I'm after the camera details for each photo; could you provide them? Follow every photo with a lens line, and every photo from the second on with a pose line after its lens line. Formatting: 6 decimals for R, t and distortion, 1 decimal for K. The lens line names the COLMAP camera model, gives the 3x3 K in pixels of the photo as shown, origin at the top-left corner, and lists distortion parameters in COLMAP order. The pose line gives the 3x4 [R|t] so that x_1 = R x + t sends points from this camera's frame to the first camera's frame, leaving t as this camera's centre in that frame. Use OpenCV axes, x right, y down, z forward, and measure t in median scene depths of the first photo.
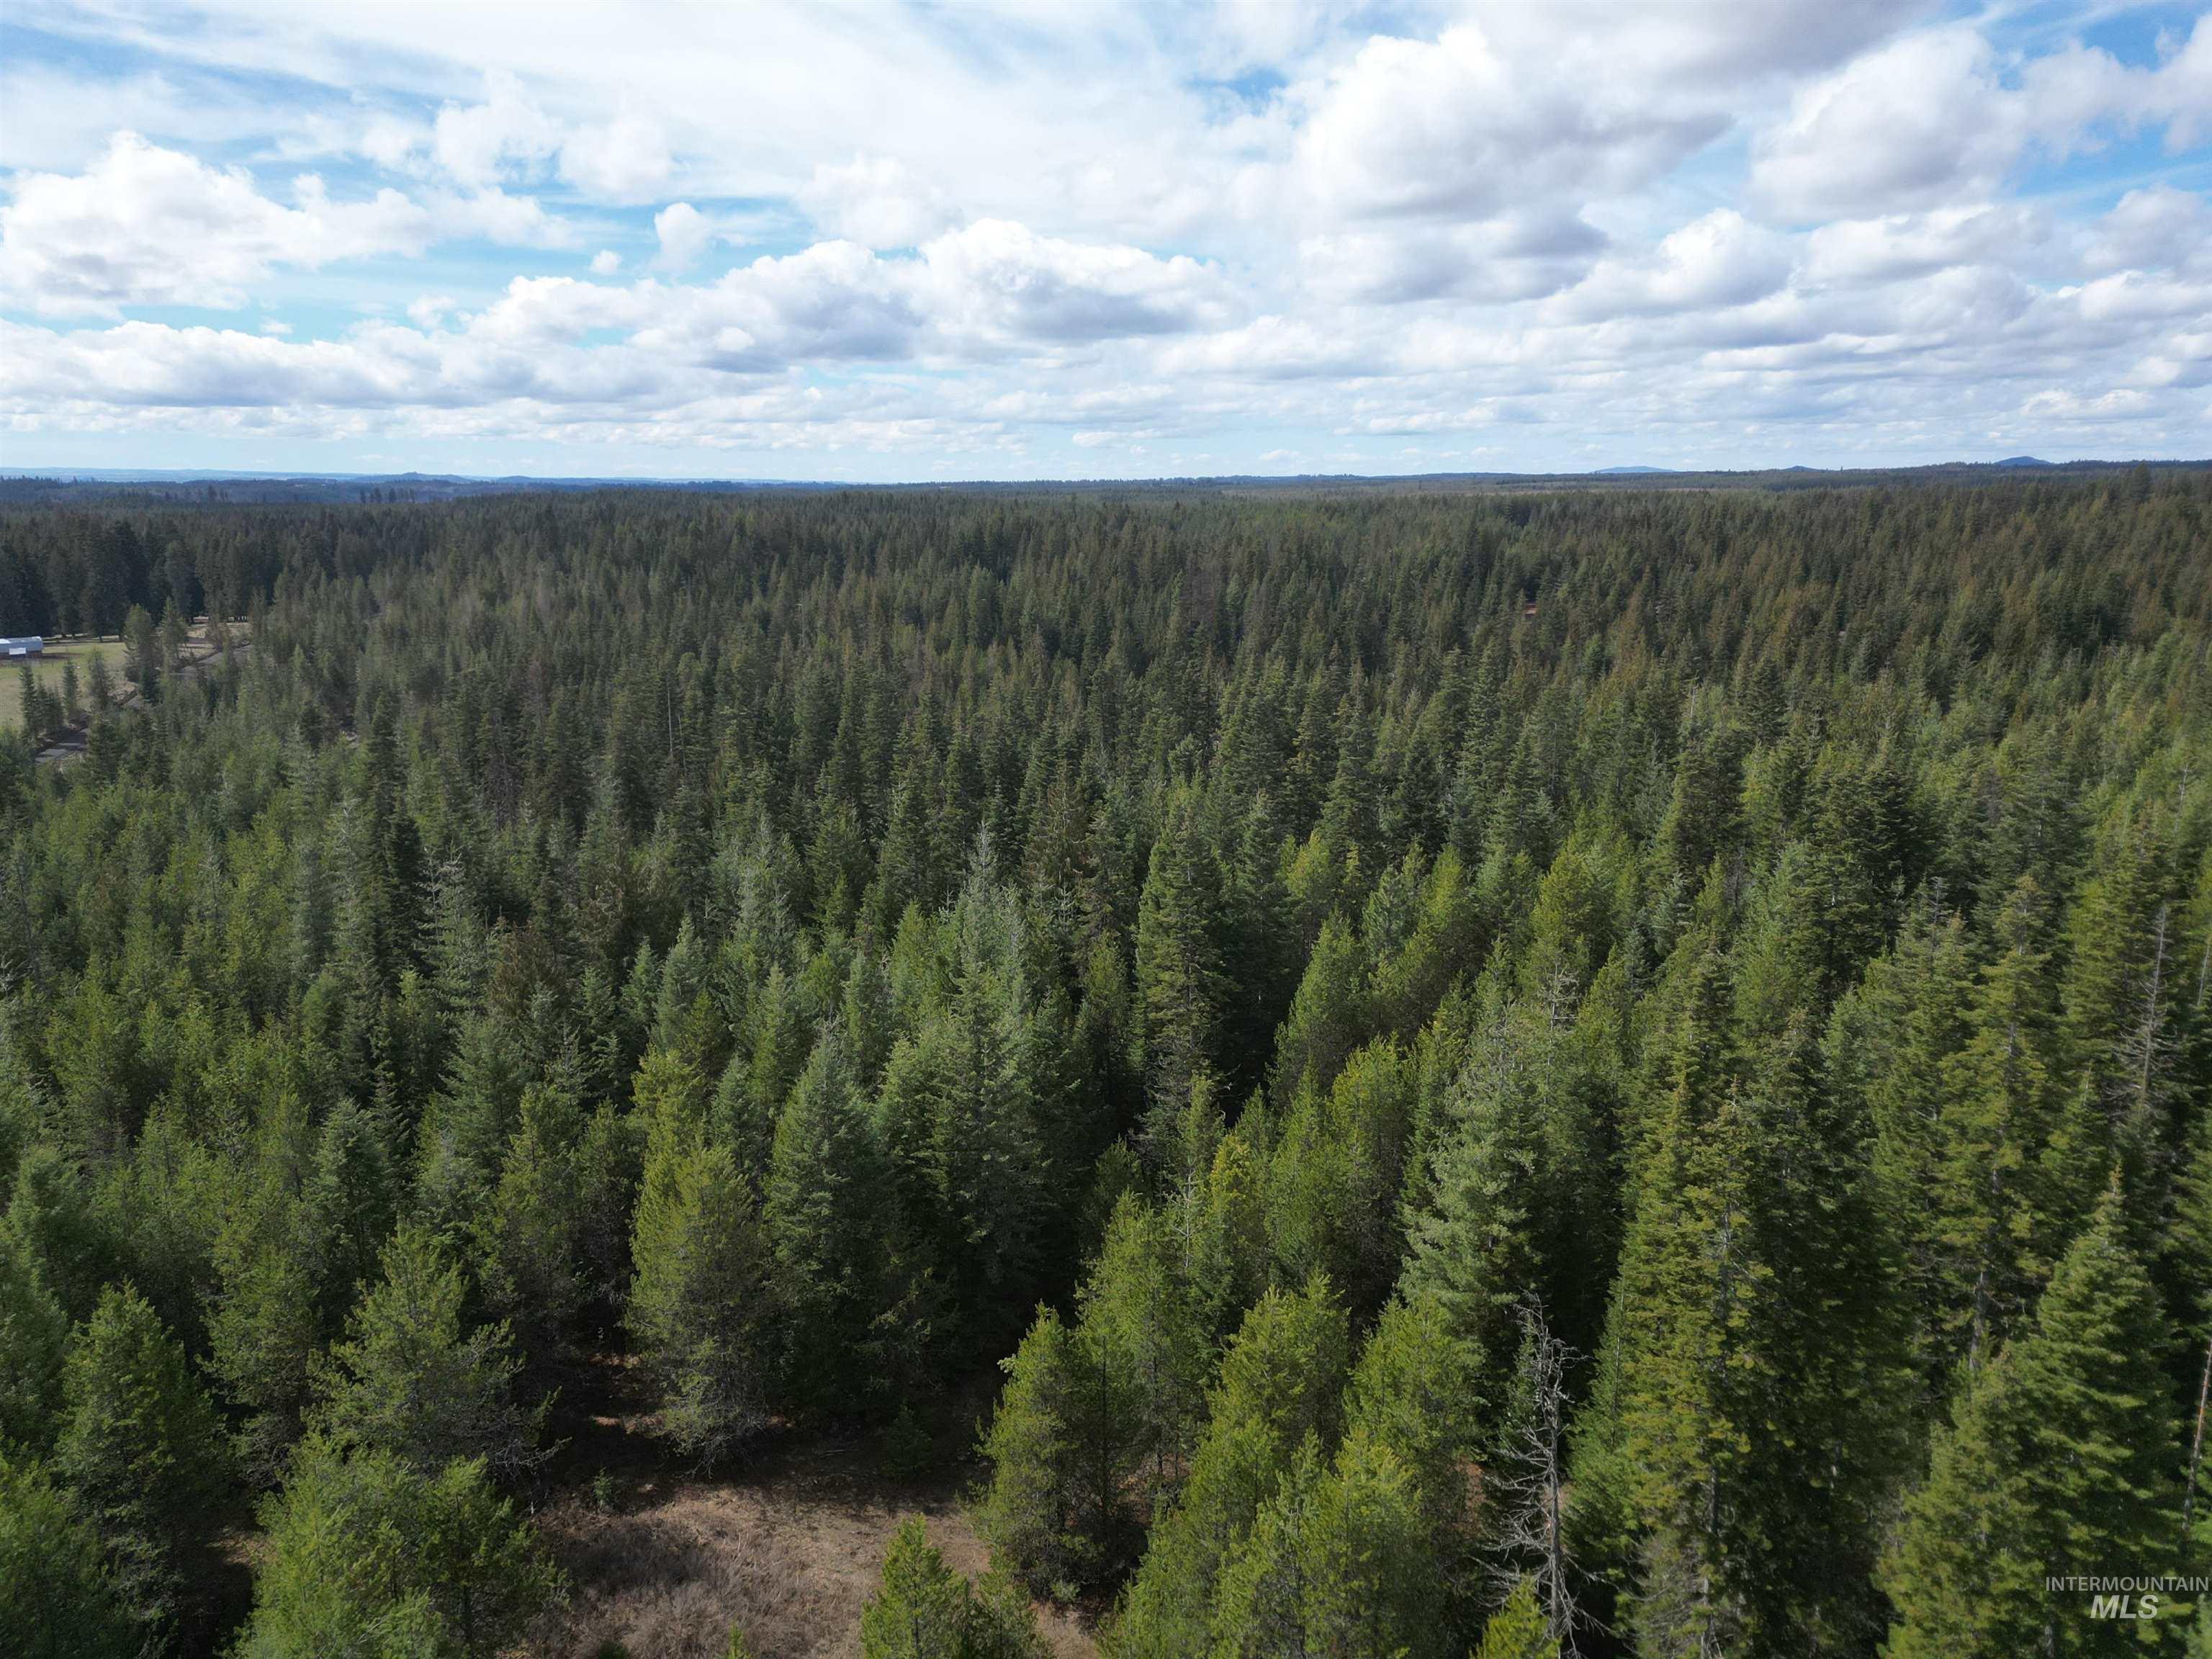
lens RADIAL K [[1534.8, 0, 1112.8], [0, 1534.8, 824.9], [0, 0, 1]] dist [0.067490, -0.052513]
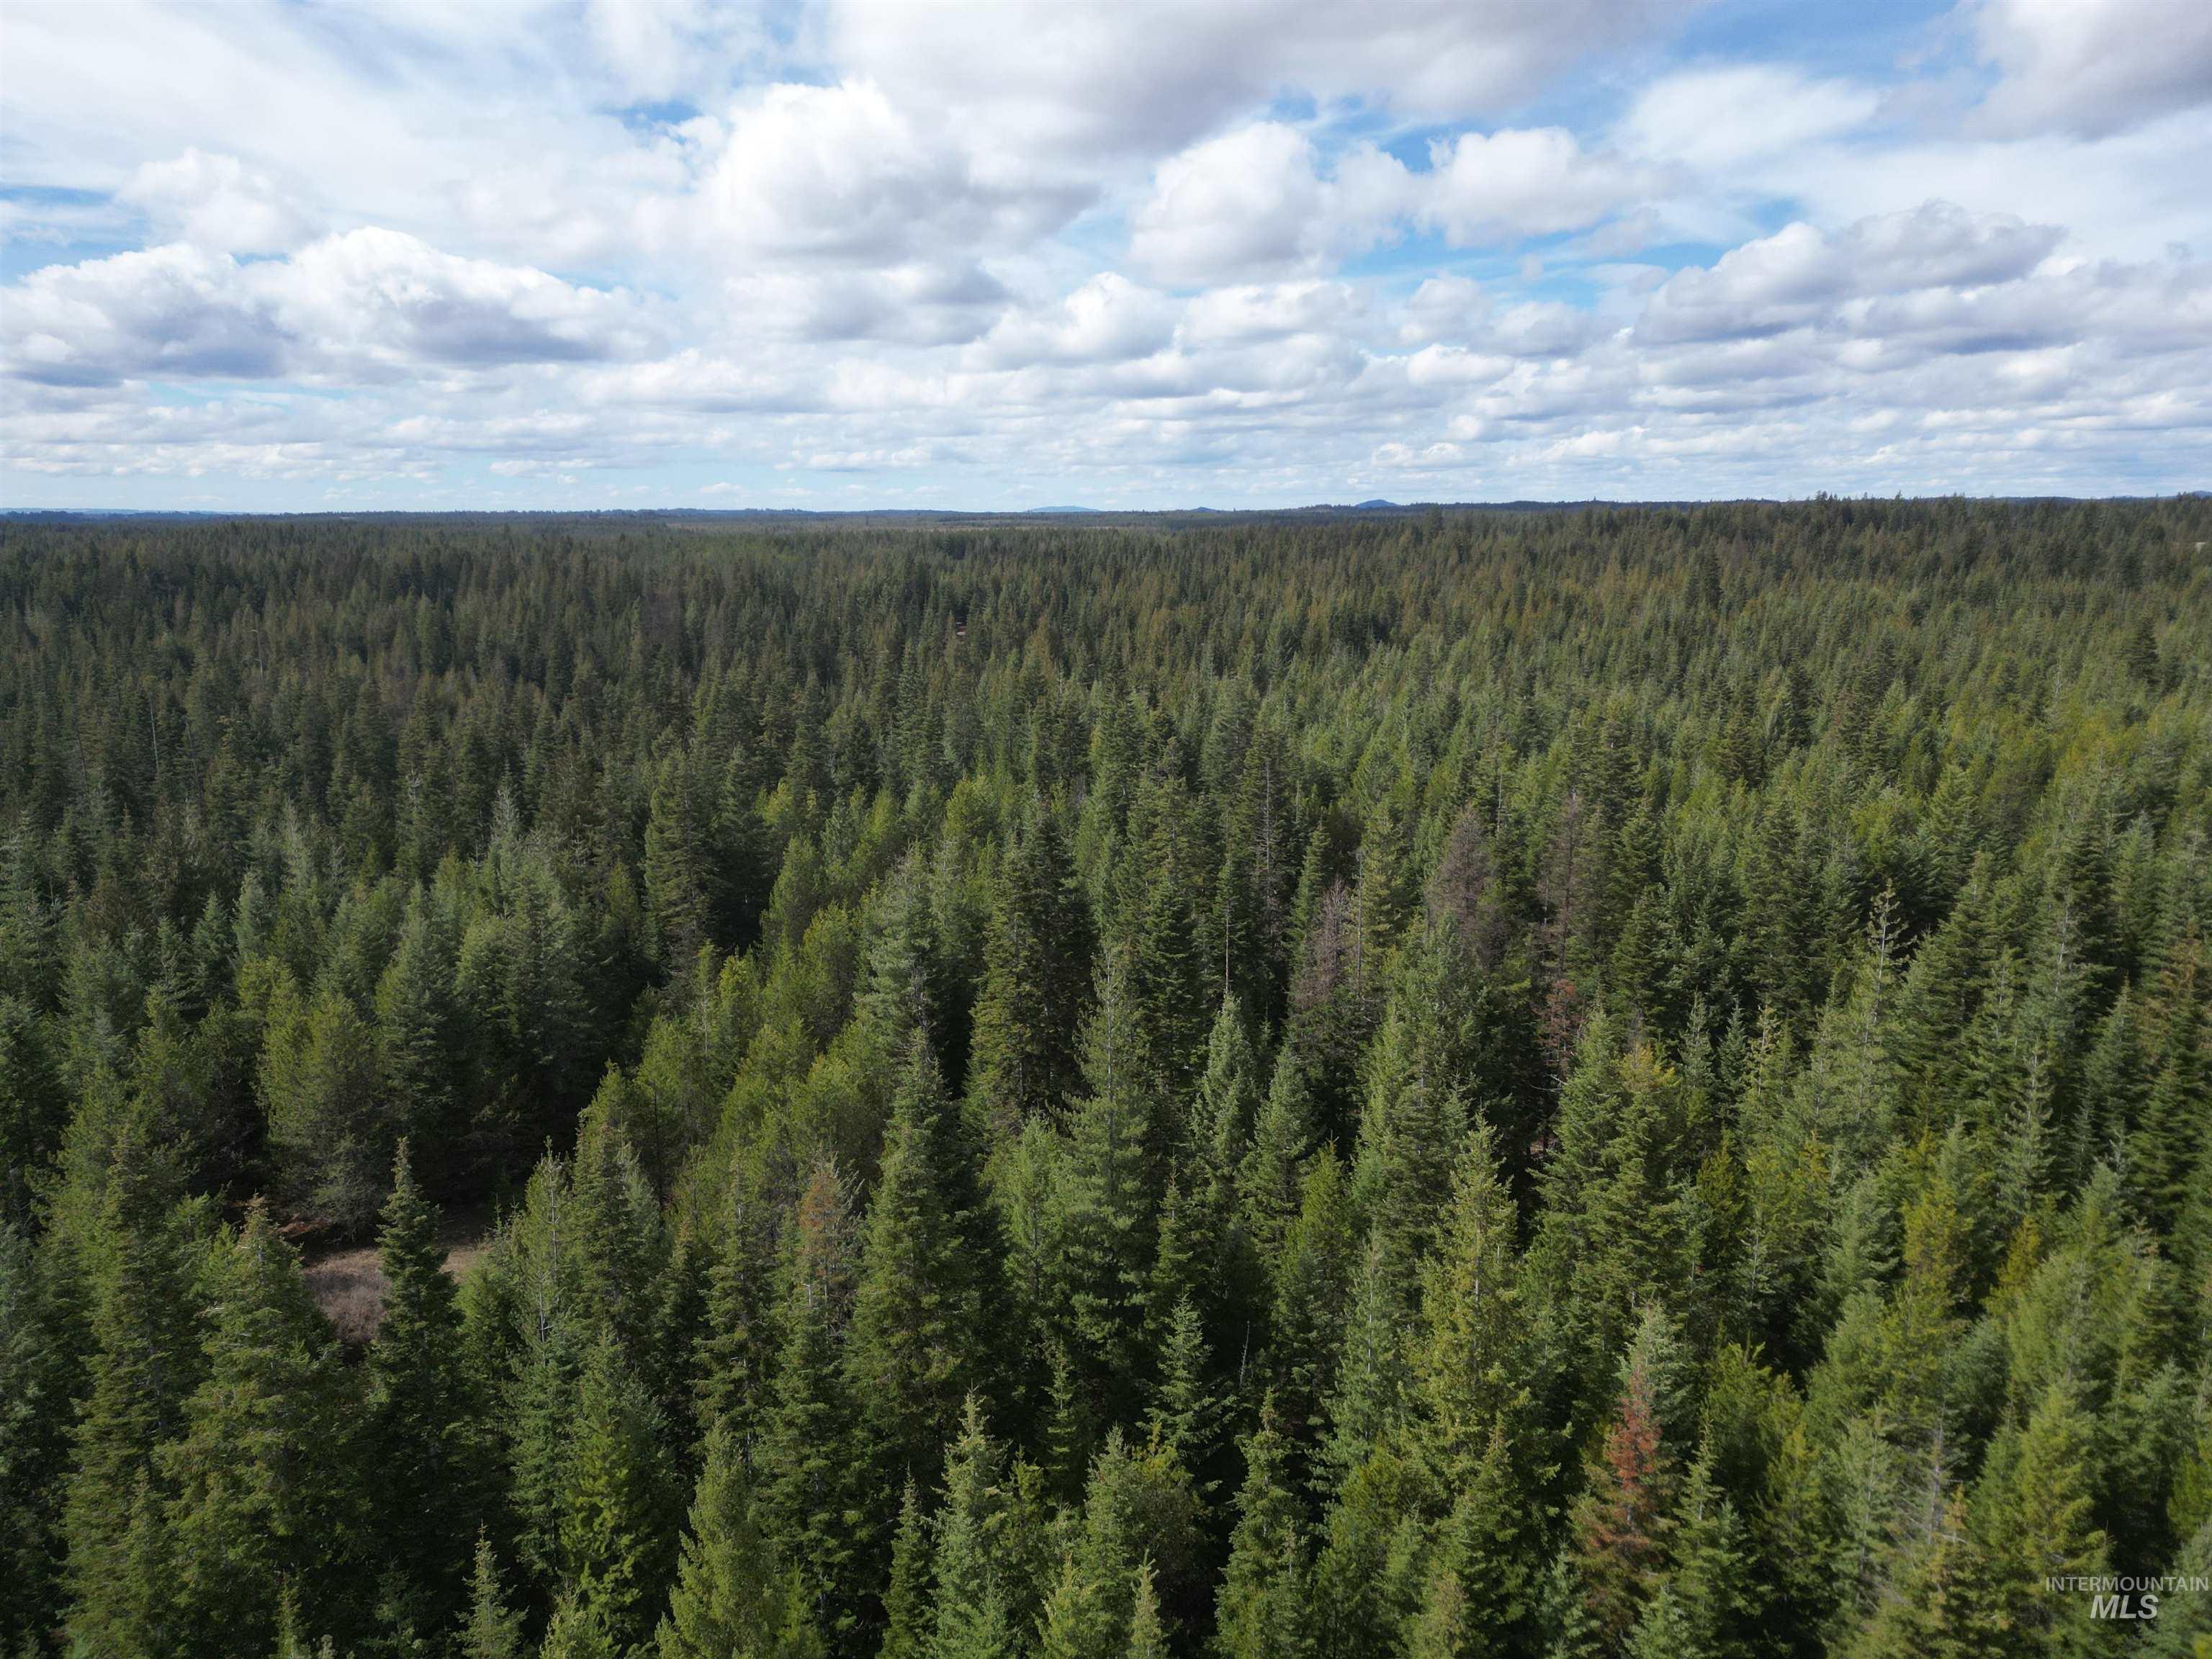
lens RADIAL K [[1534.8, 0, 1121.0], [0, 1534.8, 827.9], [0, 0, 1]] dist [0.067490, -0.052513]
pose [[0.938157, -0.068353, 0.339397, -0.041720], [0.075109, 0.997152, -0.006792, 0.073279], [-0.337966, 0.031864, 0.940619, -0.322425]]
